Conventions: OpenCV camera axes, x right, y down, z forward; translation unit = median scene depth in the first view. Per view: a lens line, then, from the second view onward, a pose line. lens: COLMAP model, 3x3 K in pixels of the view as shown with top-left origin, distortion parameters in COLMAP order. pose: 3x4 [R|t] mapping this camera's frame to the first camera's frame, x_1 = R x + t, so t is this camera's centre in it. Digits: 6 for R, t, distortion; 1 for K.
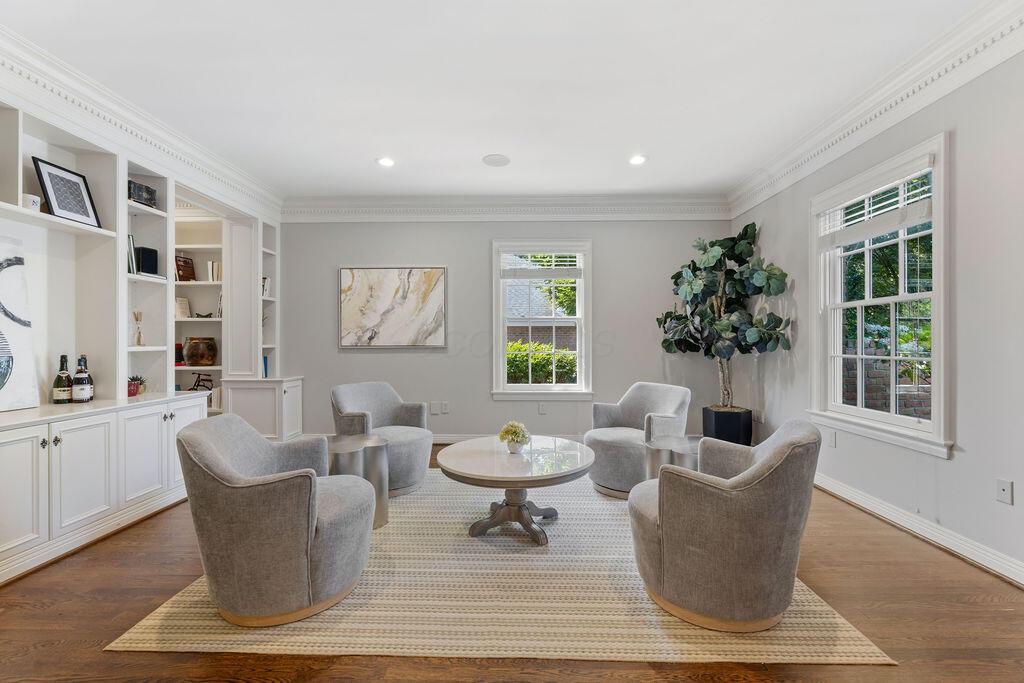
lens RADIAL K [[416.5, 0, 511.4], [0, 416.5, 342.6], [0, 0, 1]] dist [-0.000200, -0.000008]
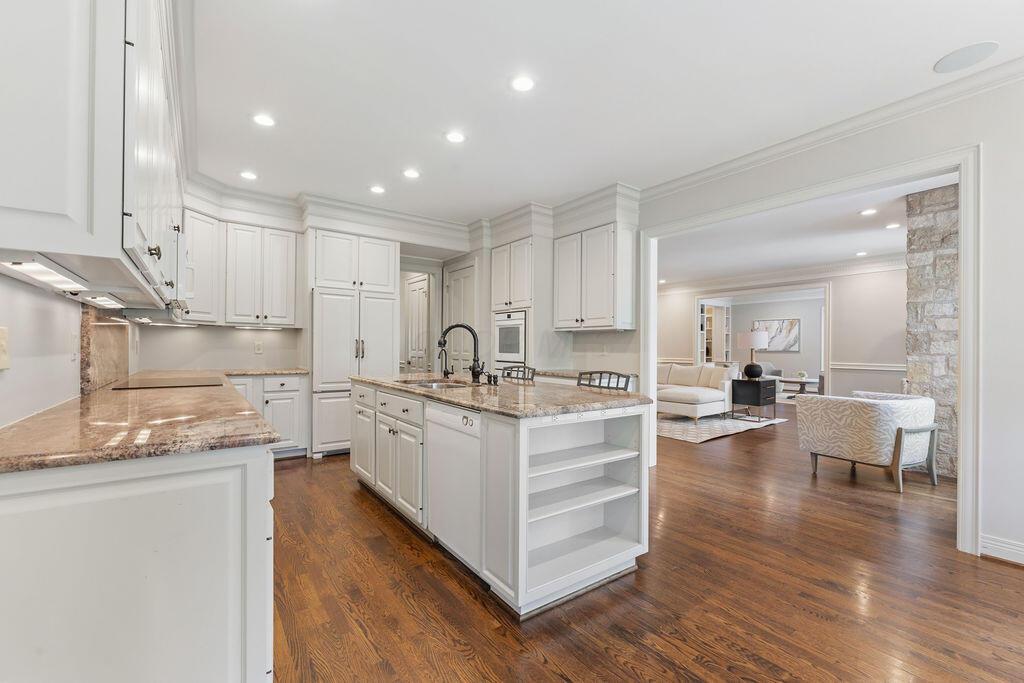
lens RADIAL K [[454.5, 0, 506.7], [0, 454.5, 344.7], [0, 0, 1]] dist [0.000951, 0.000373]
pose [[0.627096, 0.003205, -0.778935, 0.856970], [-0.005542, 0.999985, -0.000346, -0.017999], [0.778922, 0.004534, 0.627104, -2.040515]]
